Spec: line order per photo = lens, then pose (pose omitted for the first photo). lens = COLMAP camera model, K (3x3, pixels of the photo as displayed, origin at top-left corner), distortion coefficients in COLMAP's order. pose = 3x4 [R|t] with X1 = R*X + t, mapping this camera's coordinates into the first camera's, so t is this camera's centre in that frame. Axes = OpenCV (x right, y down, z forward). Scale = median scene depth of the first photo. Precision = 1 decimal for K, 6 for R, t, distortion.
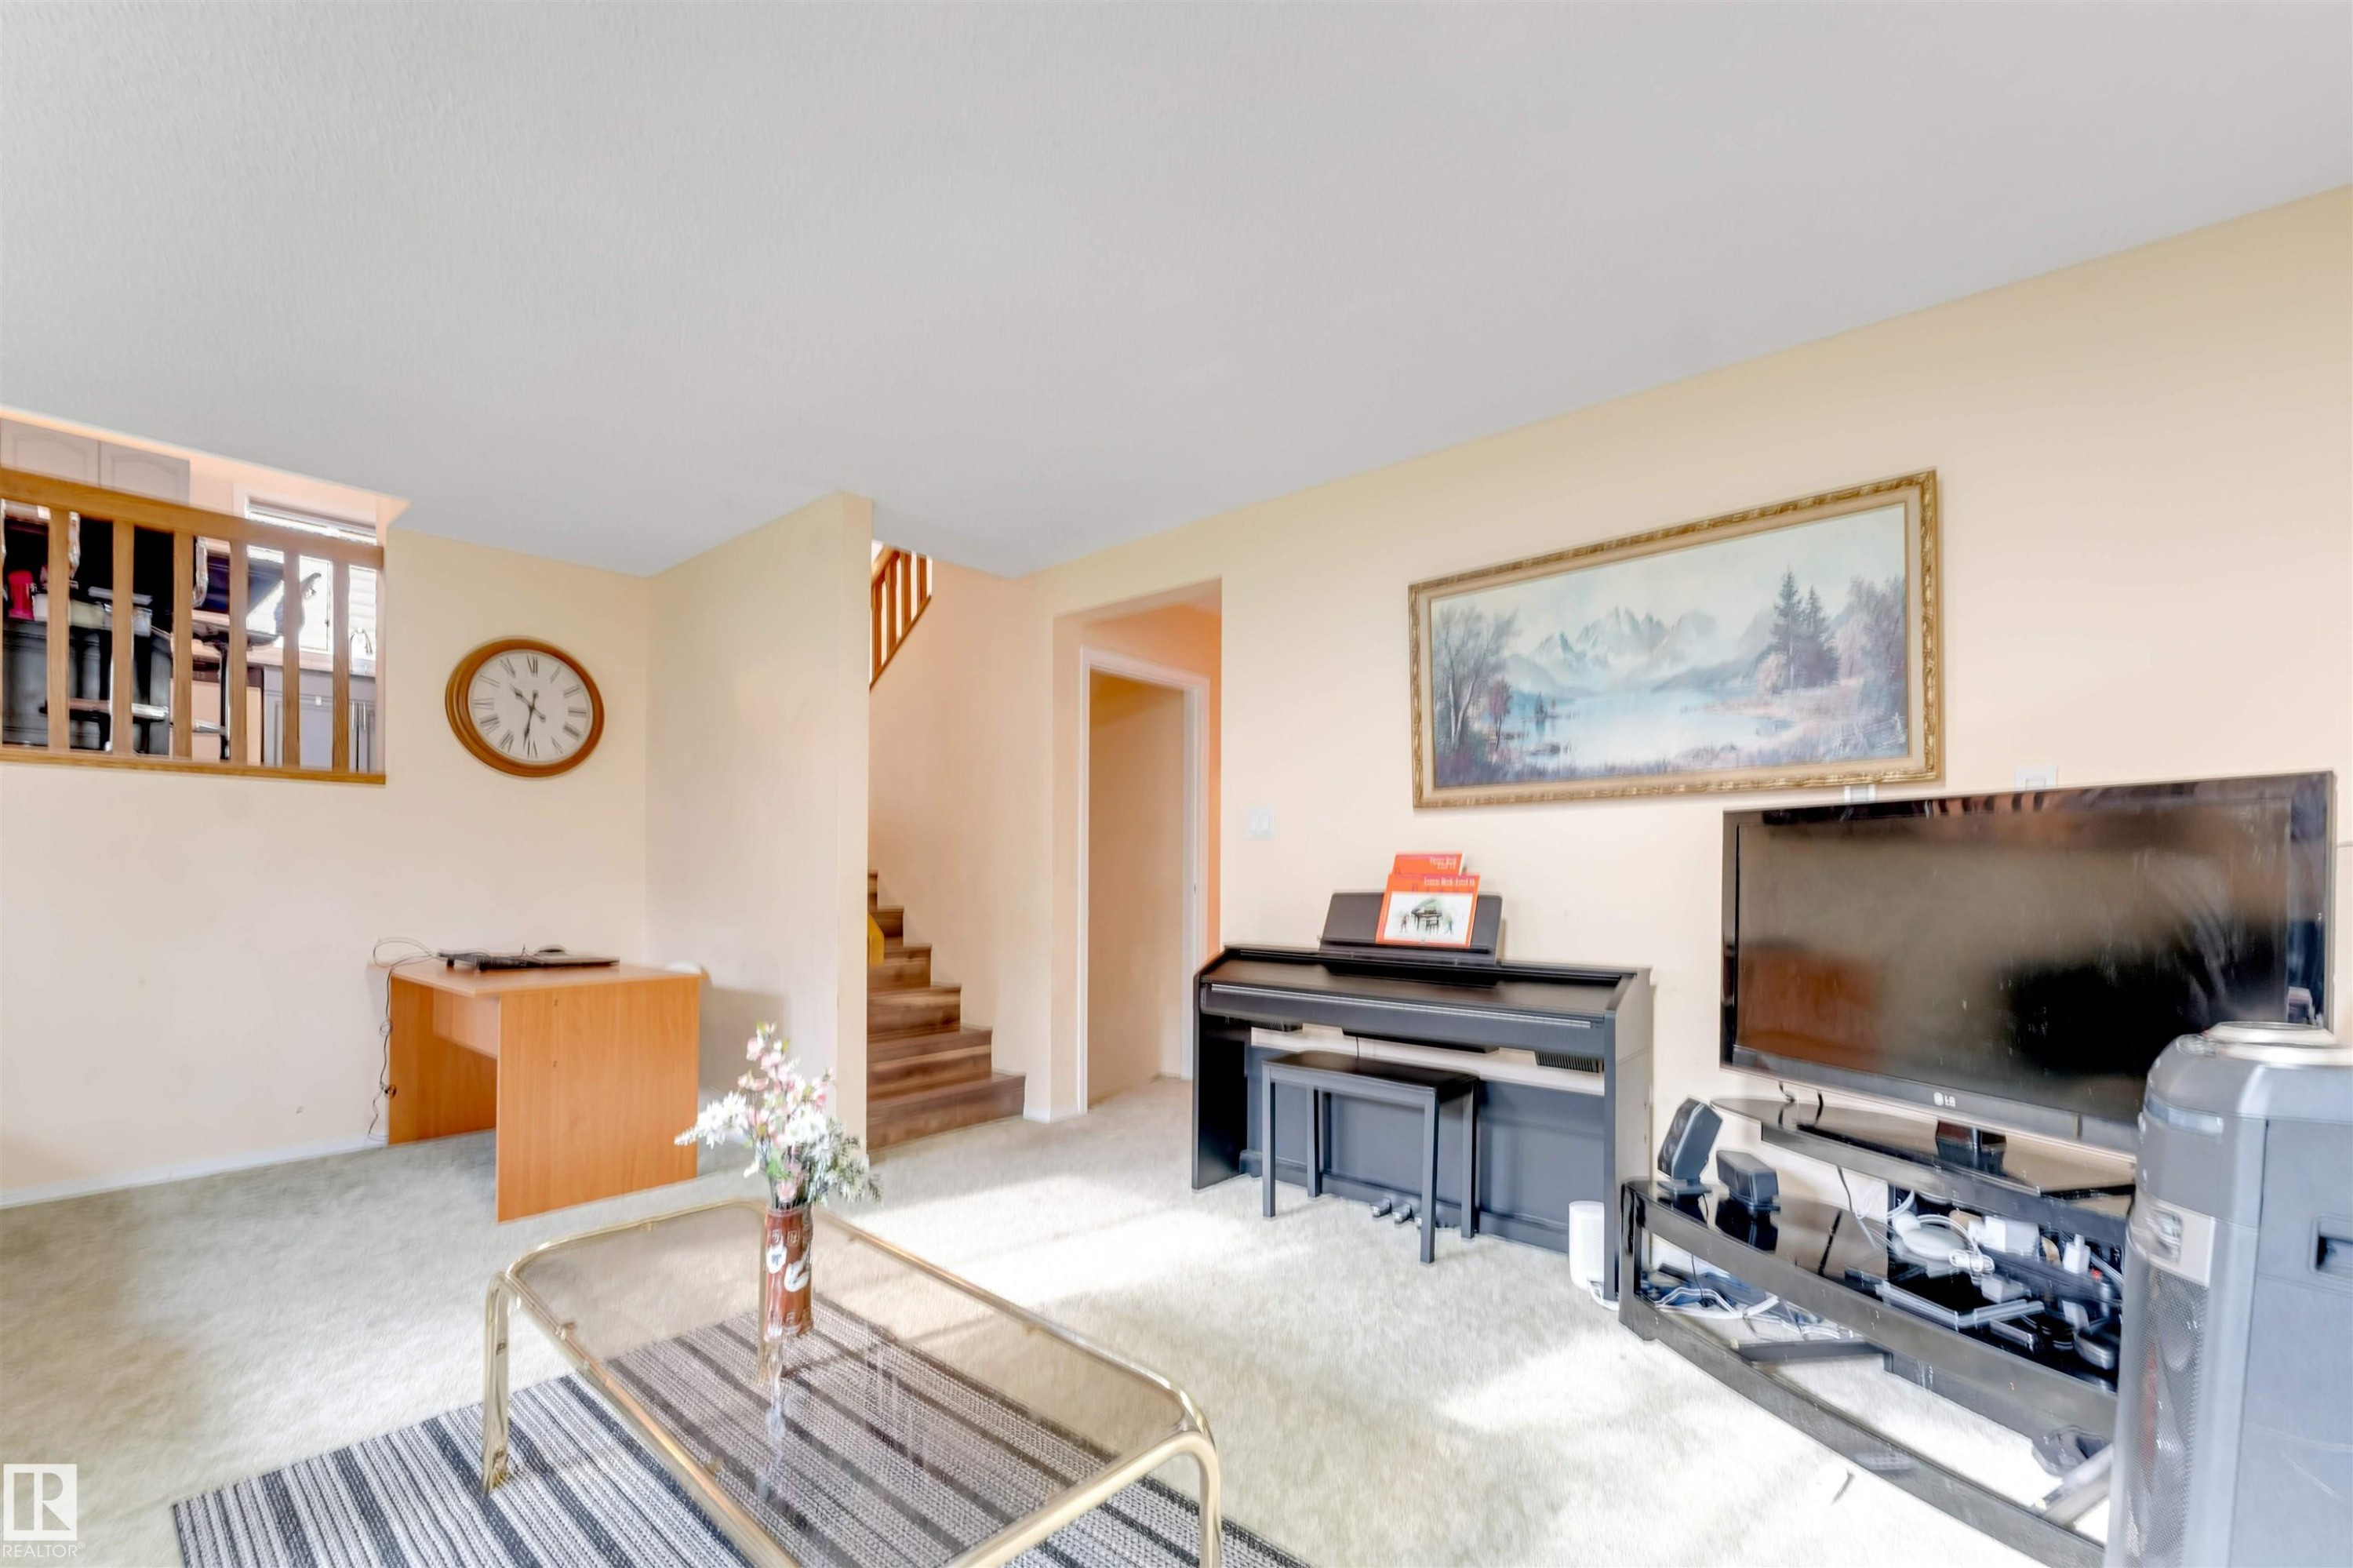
lens RADIAL K [[982.2, 0, 1137.8], [0, 982.2, 874.5], [0, 0, 1]] dist [-0.000449, -0.000042]
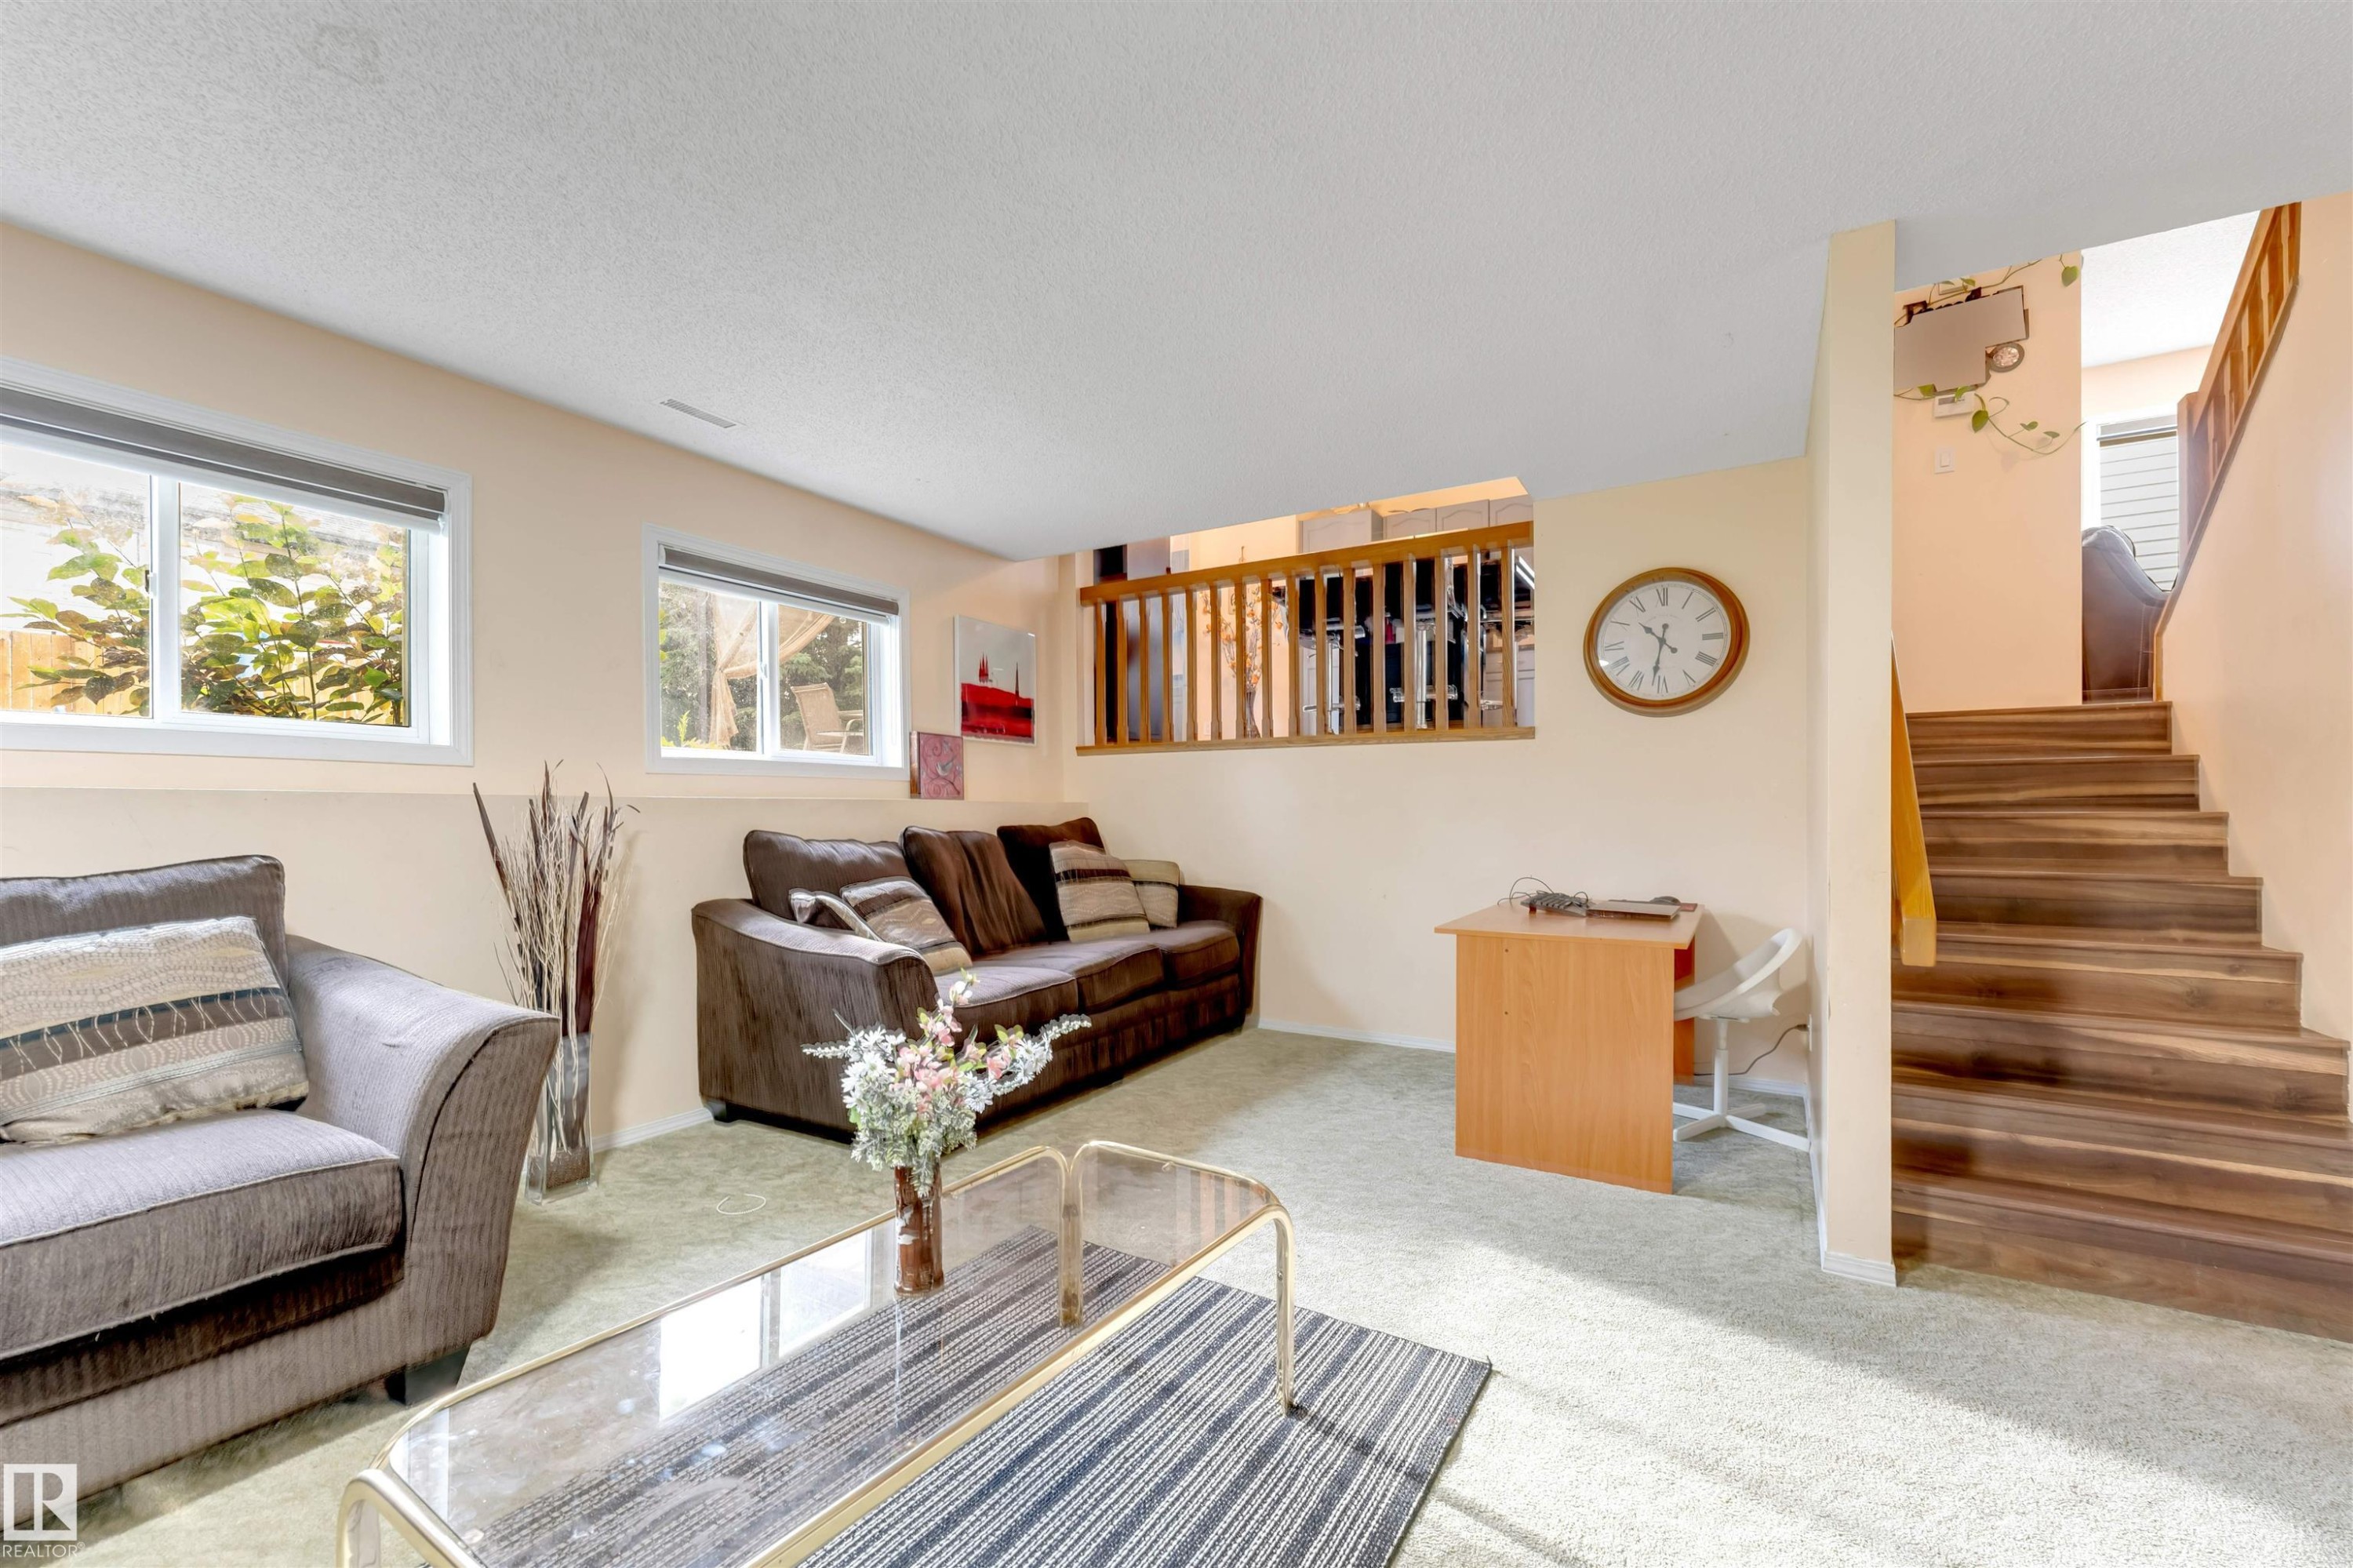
lens RADIAL K [[968.8, 0, 1168.7], [0, 968.8, 814.9], [0, 0, 1]] dist [-0.002092, 0.000285]
pose [[0.170406, -0.005979, -0.985356, 0.227003], [0.005337, 0.999973, -0.005145, -0.000414], [0.985359, -0.004382, 0.170433, 0.385452]]
